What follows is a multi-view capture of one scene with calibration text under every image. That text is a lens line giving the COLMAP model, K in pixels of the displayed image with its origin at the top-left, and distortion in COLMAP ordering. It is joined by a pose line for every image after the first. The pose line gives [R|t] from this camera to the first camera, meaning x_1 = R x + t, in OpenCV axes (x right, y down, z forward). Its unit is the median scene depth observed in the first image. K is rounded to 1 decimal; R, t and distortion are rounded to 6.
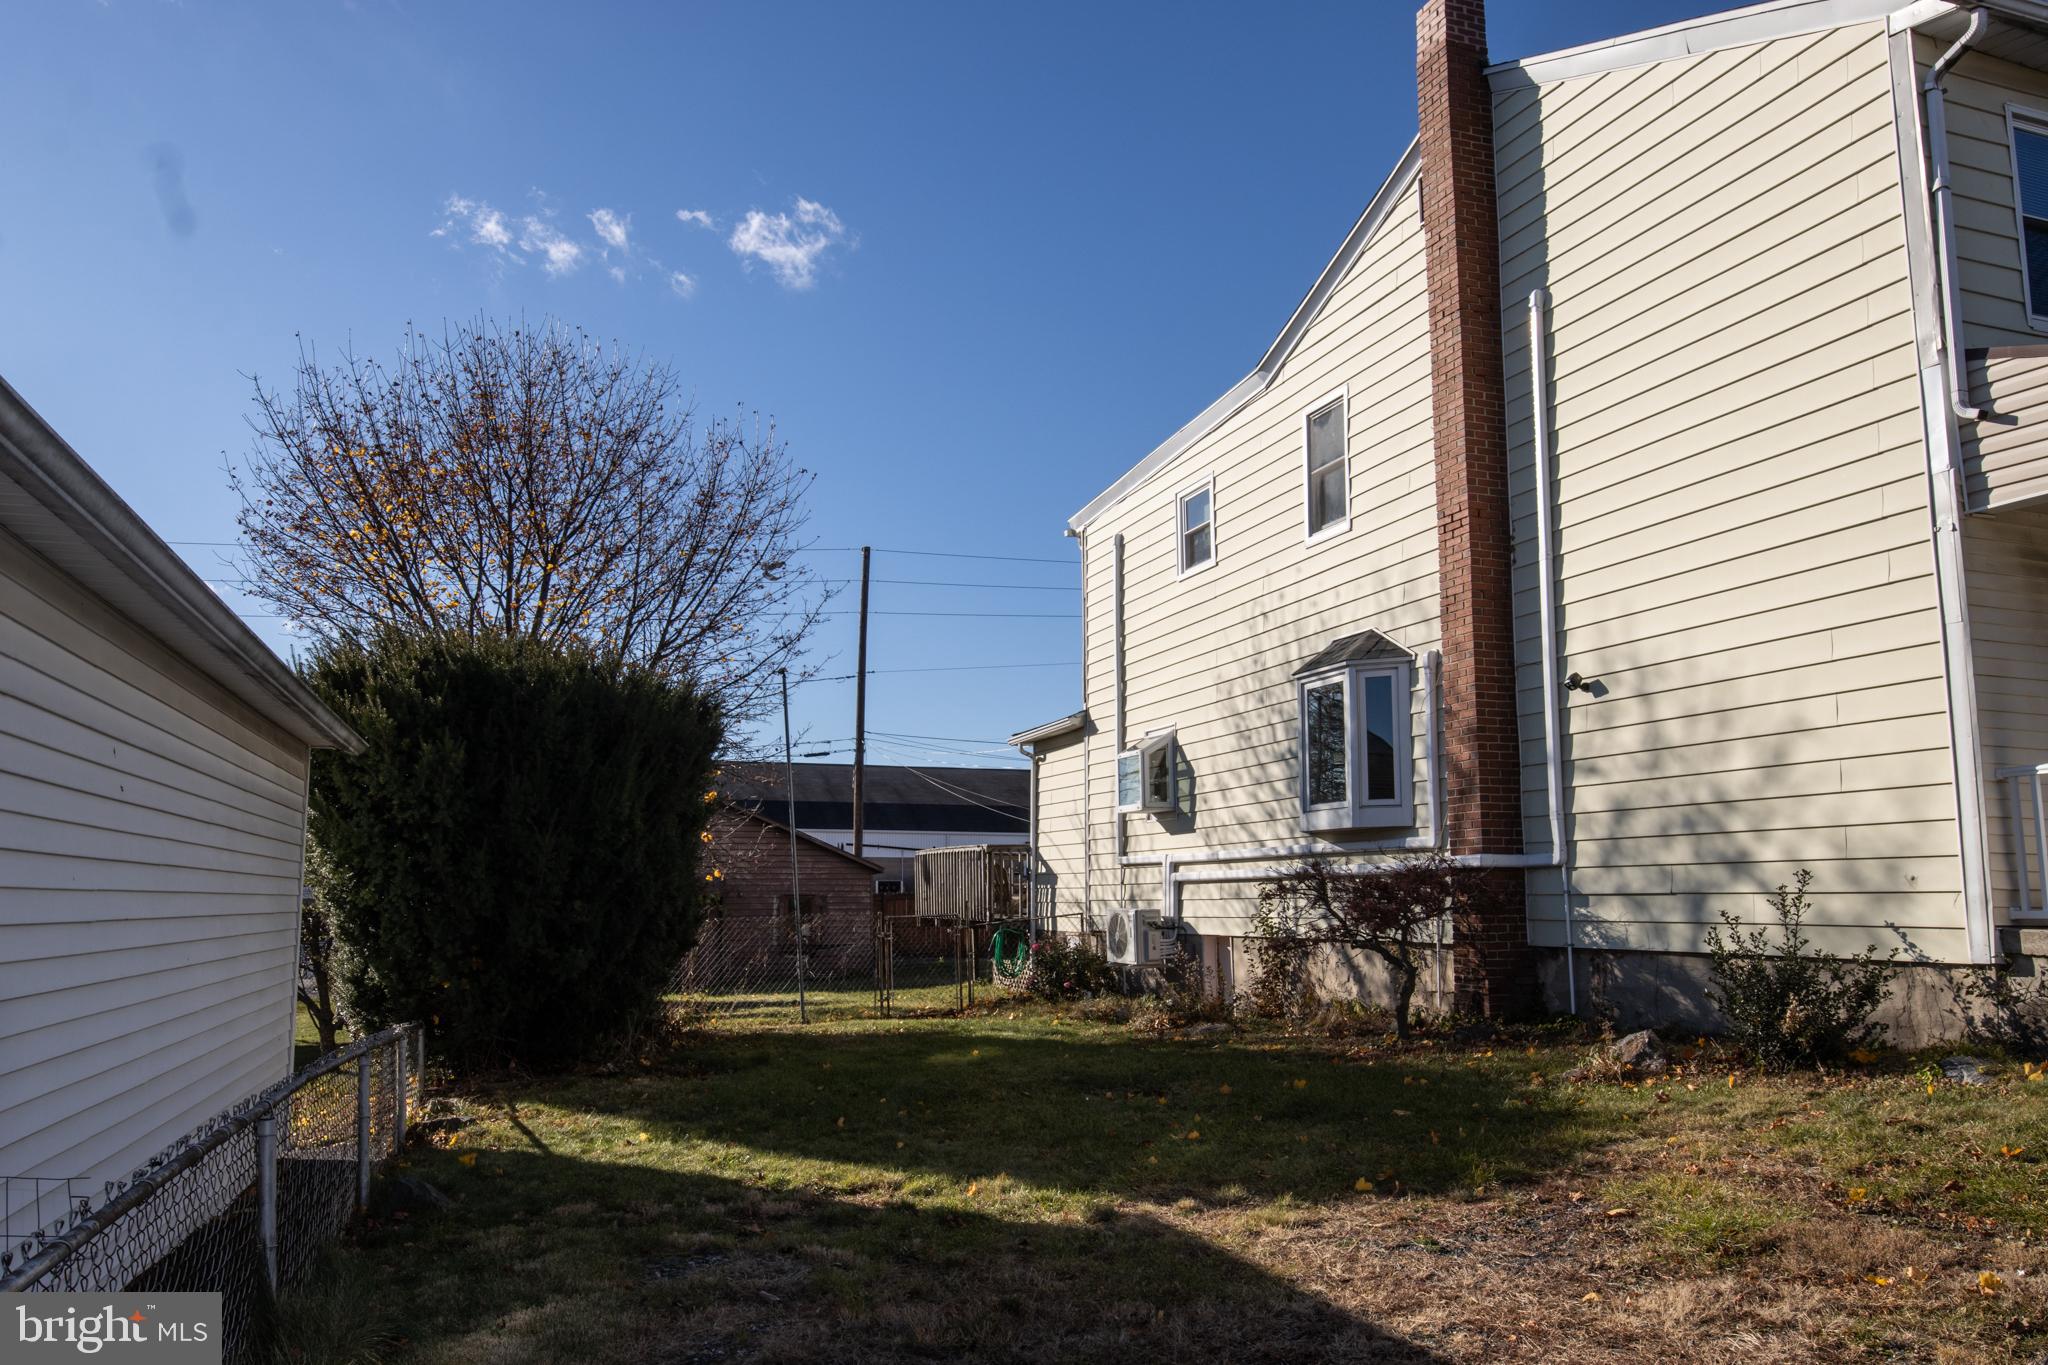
lens RADIAL K [[1527.1, 0, 1024.0], [0, 1527.1, 683.8], [0, 0, 1]] dist [-0.024925, -0.009240]
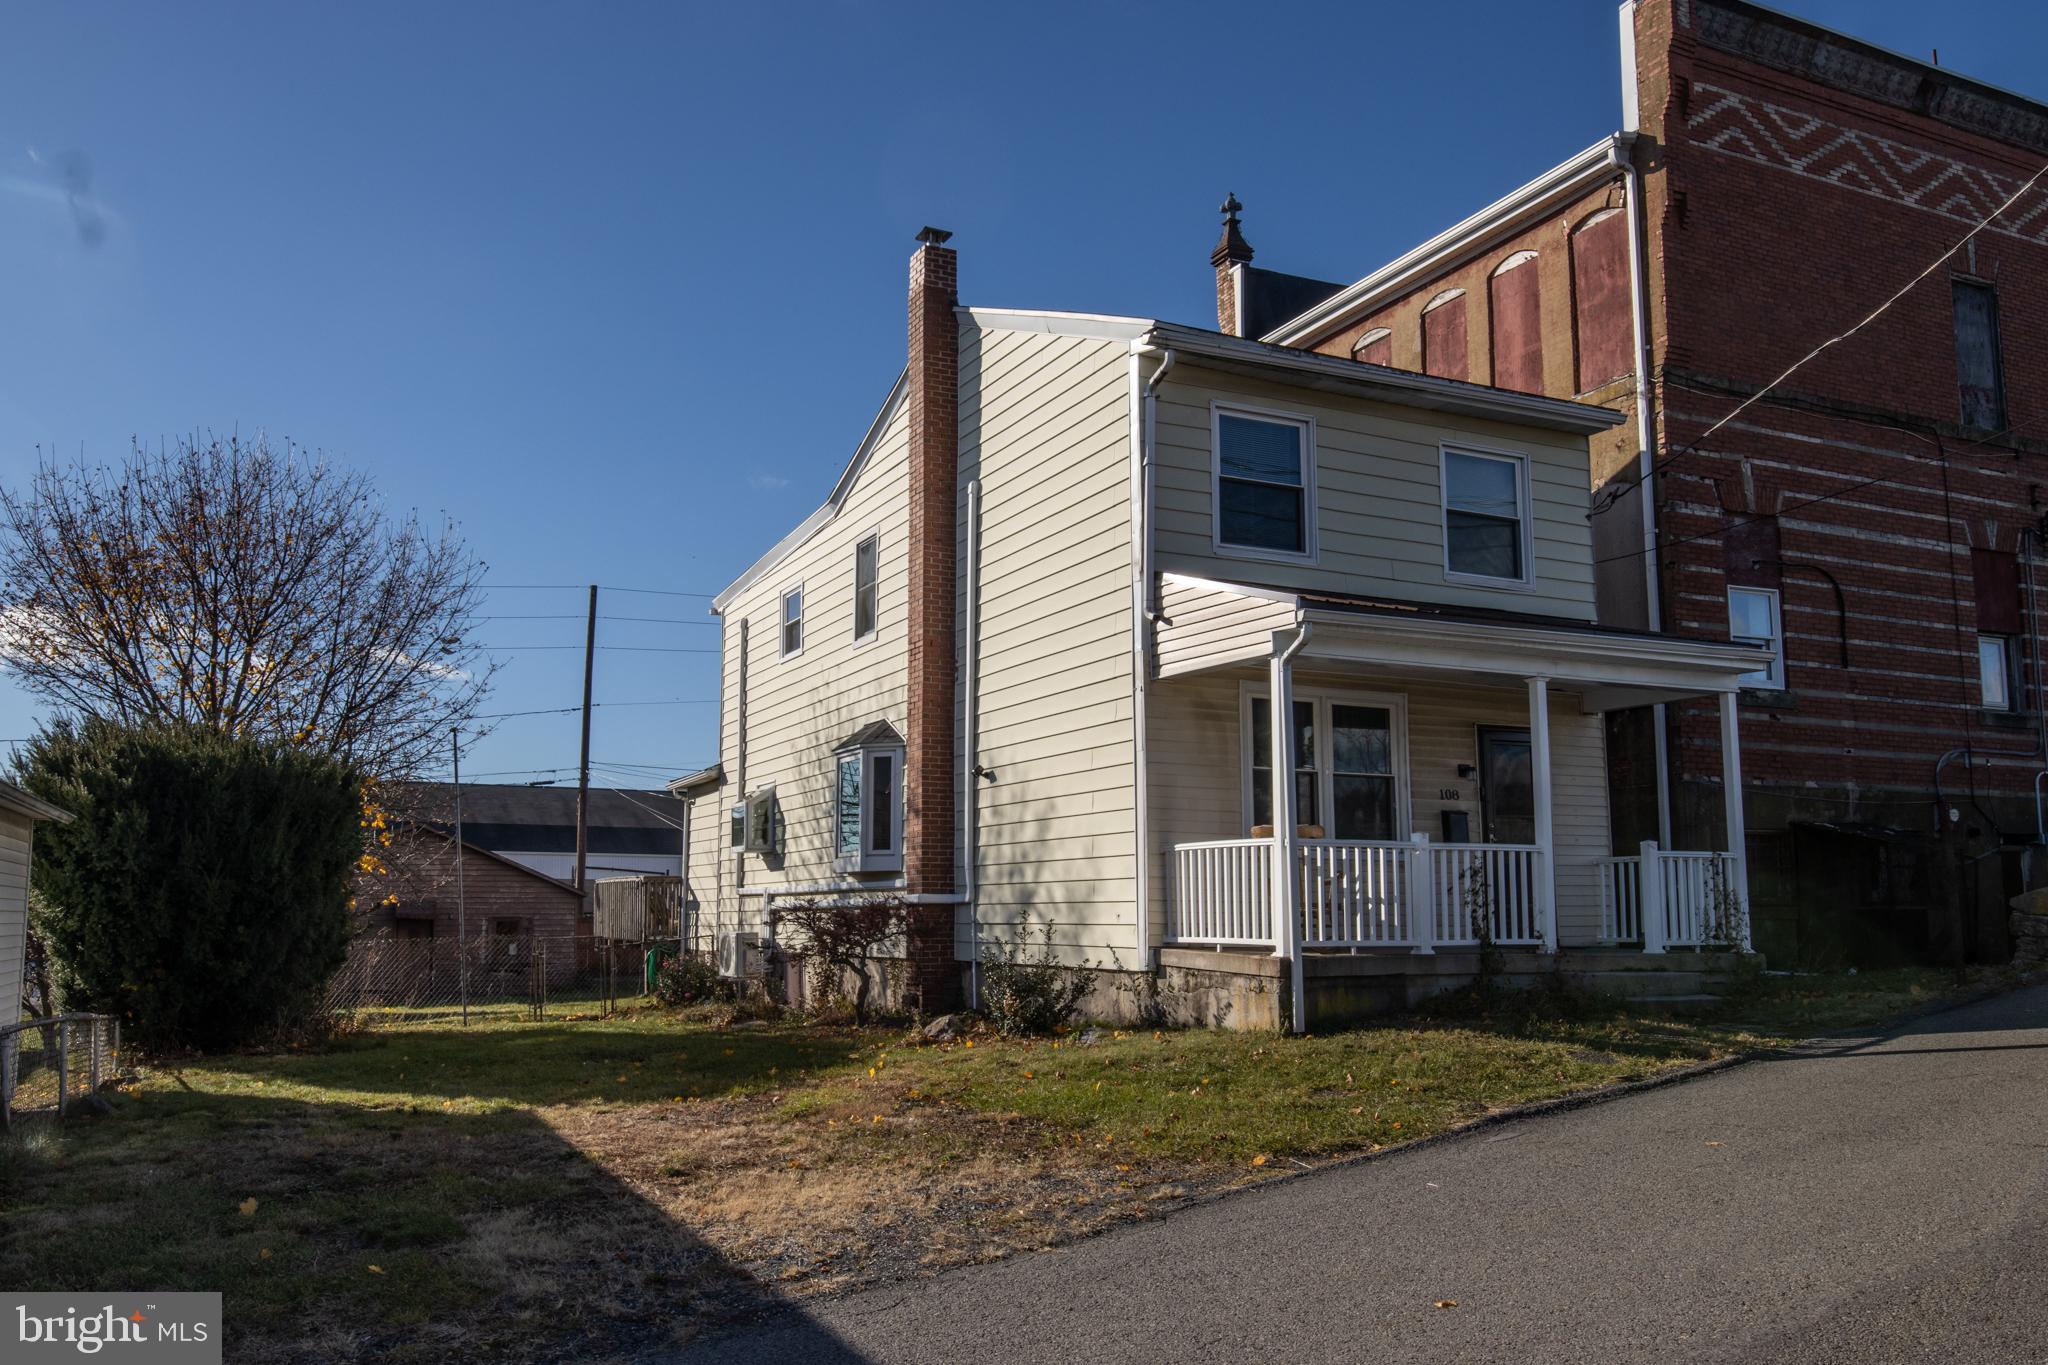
lens RADIAL K [[1593.3, 0, 987.5], [0, 1593.3, 707.4], [0, 0, 1]] dist [-0.029418, -0.000758]
pose [[0.995227, 0.013462, 0.096655, 0.216228], [-0.014319, 0.999864, 0.008174, -0.068252], [-0.096532, -0.009519, 0.995284, -0.431392]]
